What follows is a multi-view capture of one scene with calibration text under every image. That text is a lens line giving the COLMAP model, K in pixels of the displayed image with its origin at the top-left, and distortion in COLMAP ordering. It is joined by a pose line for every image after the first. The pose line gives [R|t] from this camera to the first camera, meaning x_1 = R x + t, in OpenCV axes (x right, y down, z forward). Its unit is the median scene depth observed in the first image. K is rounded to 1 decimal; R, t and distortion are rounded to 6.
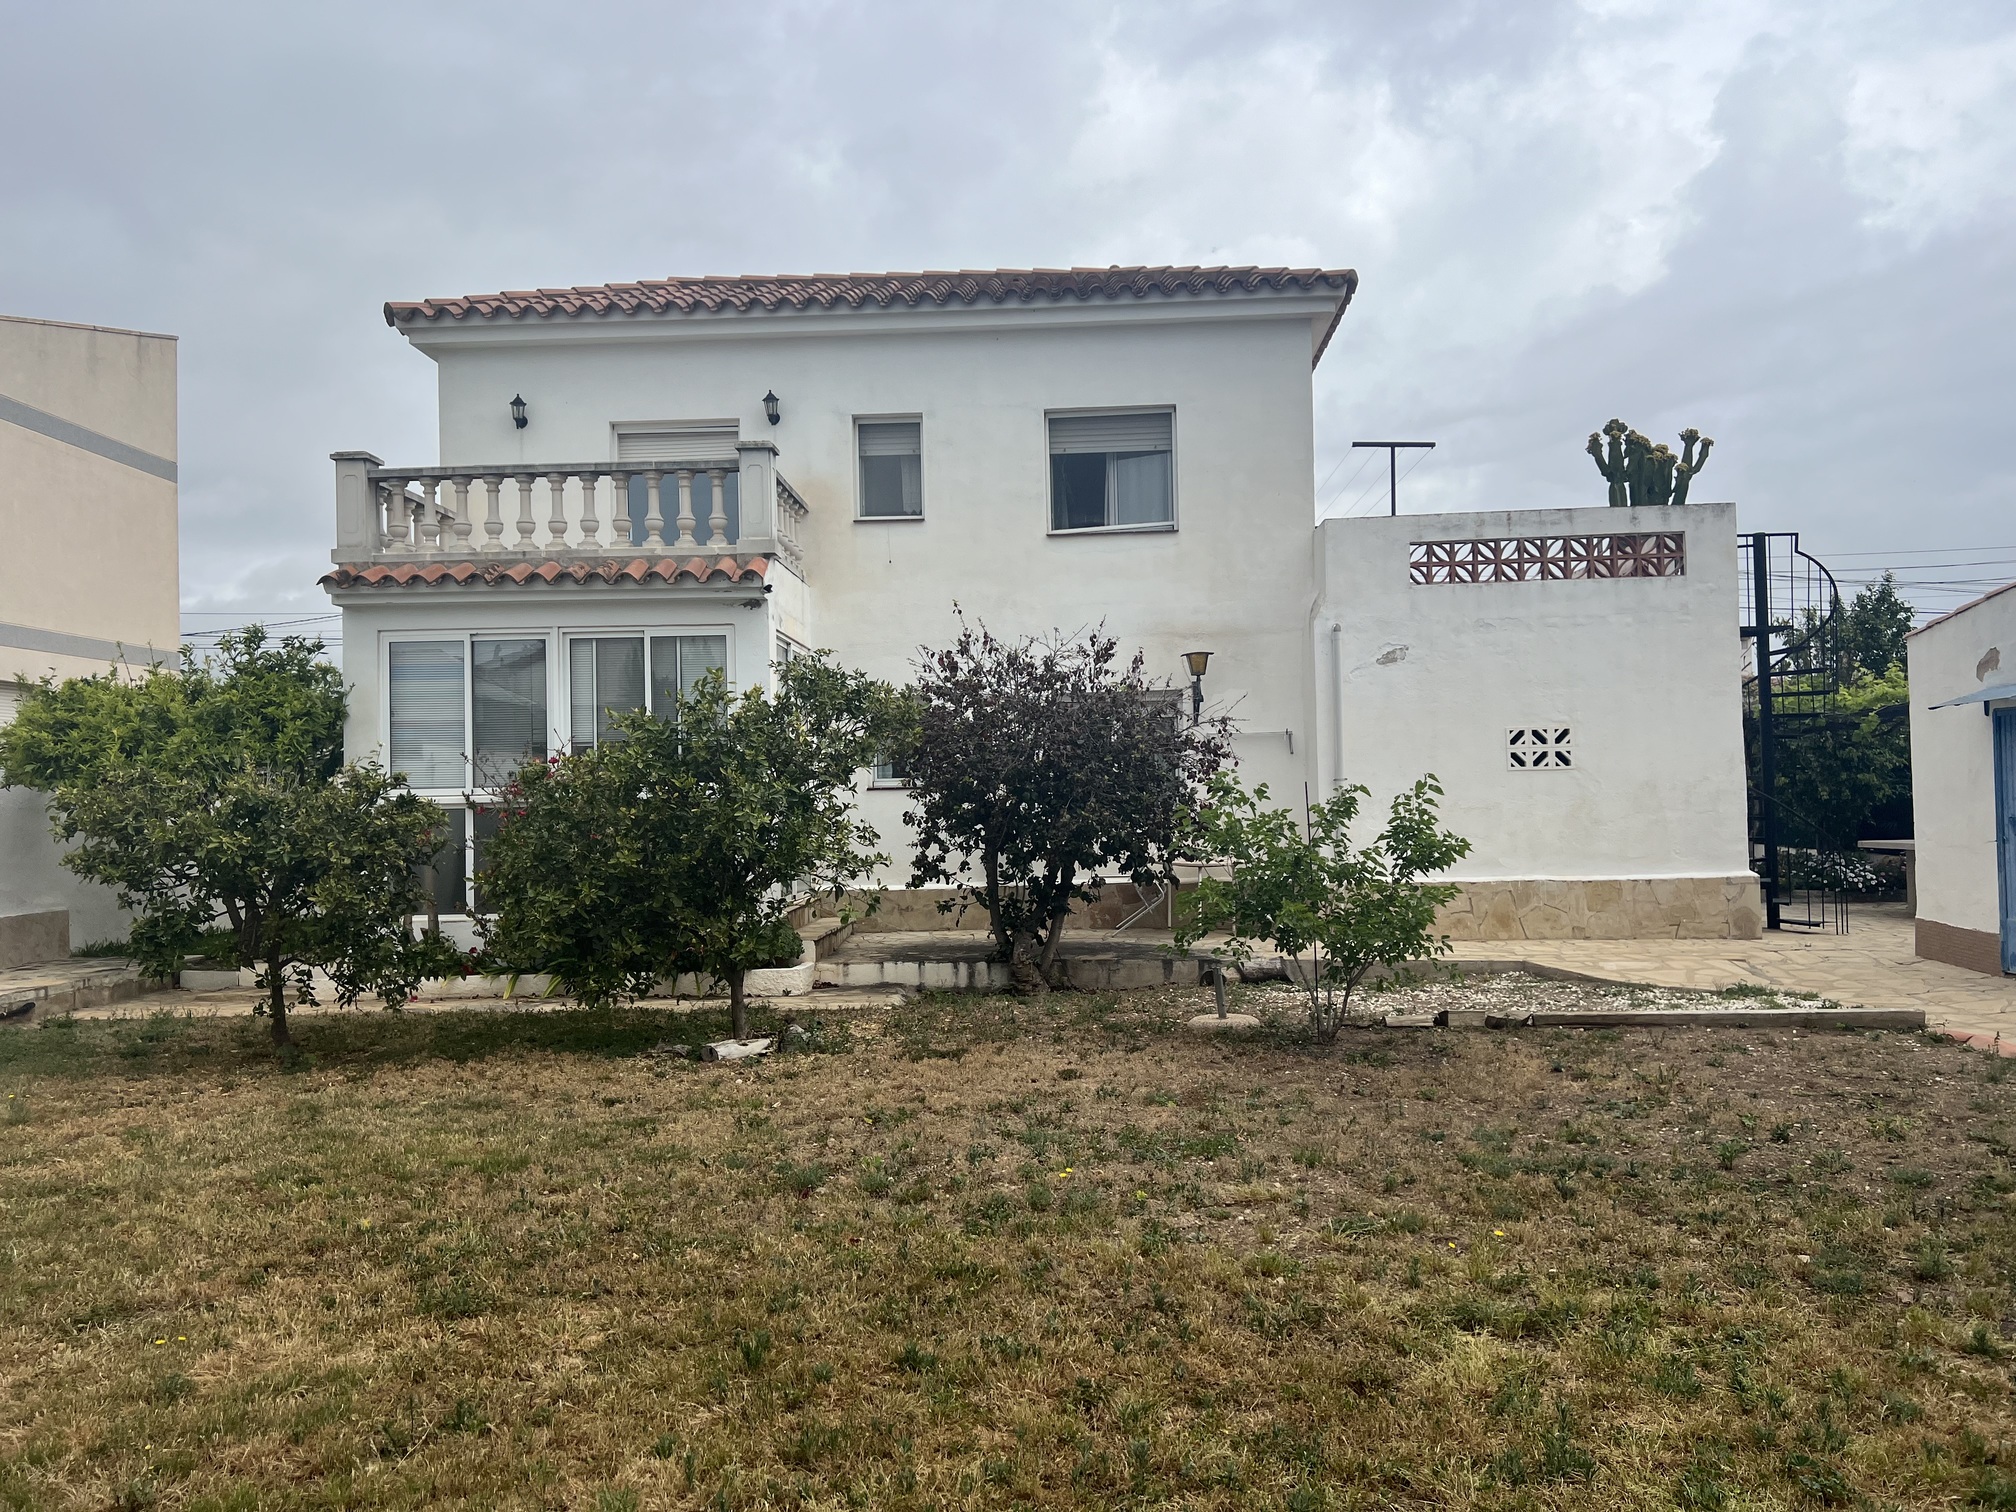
lens RADIAL K [[1562.3, 0, 1000.1], [0, 1562.3, 765.3], [0, 0, 1]] dist [0.028400, -0.000561]
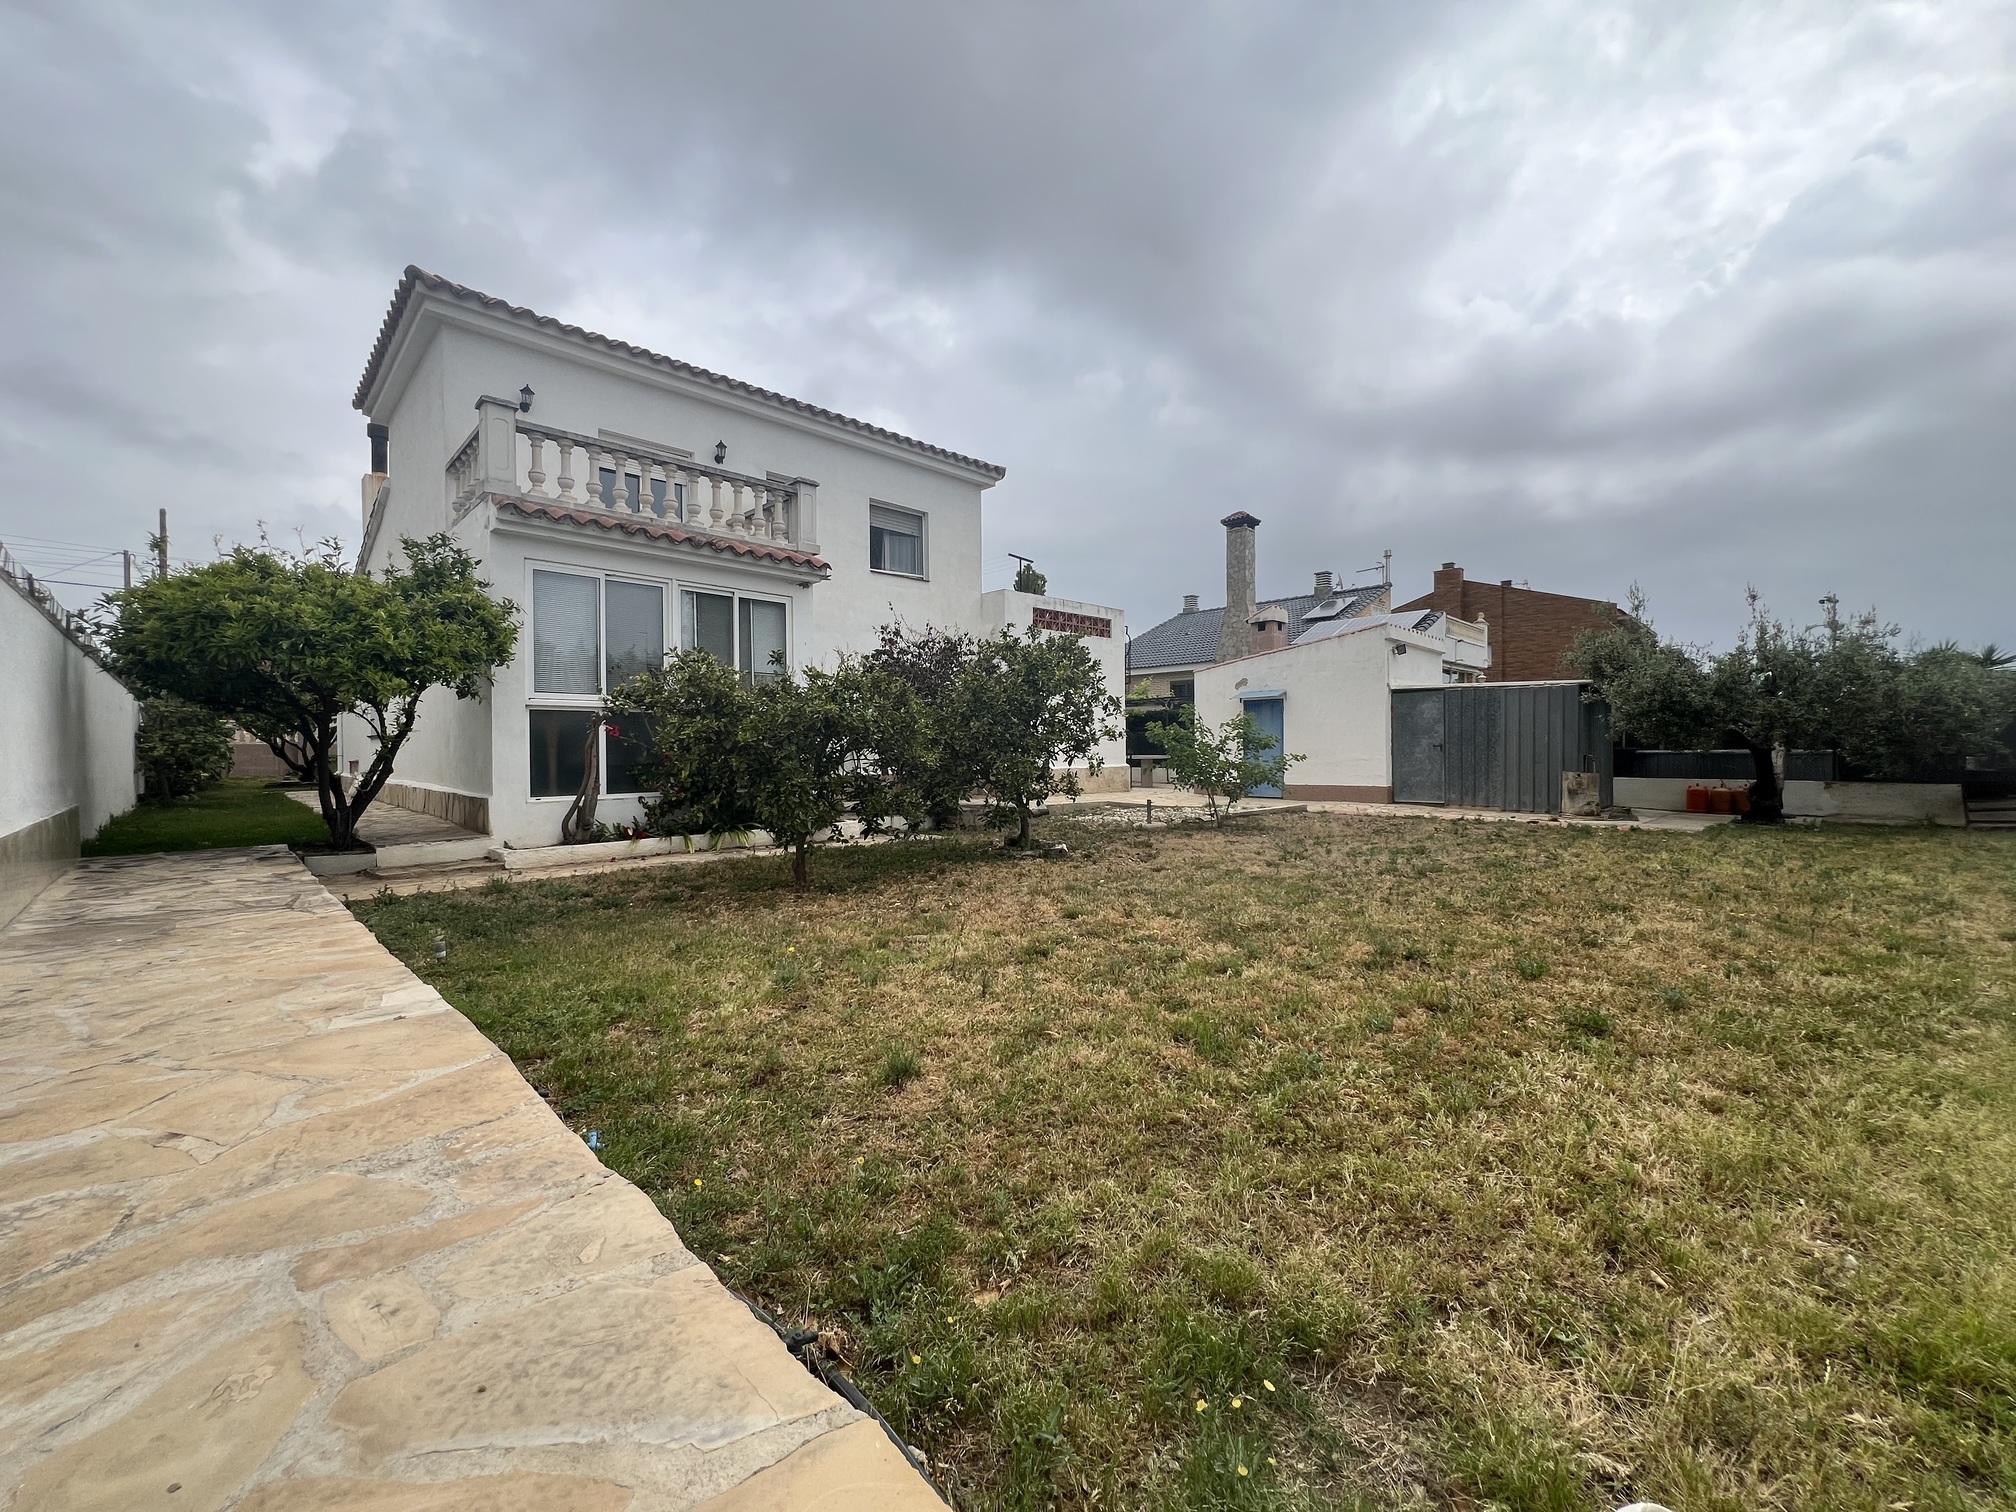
lens RADIAL K [[806.2, 0, 1010.8], [0, 806.2, 755.0], [0, 0, 1]] dist [0.000586, 0.000403]
pose [[0.666071, 0.008841, 0.745836, -0.561924], [-0.026013, 0.999597, 0.011382, 0.043980], [-0.745435, -0.026983, 0.666032, 0.301530]]
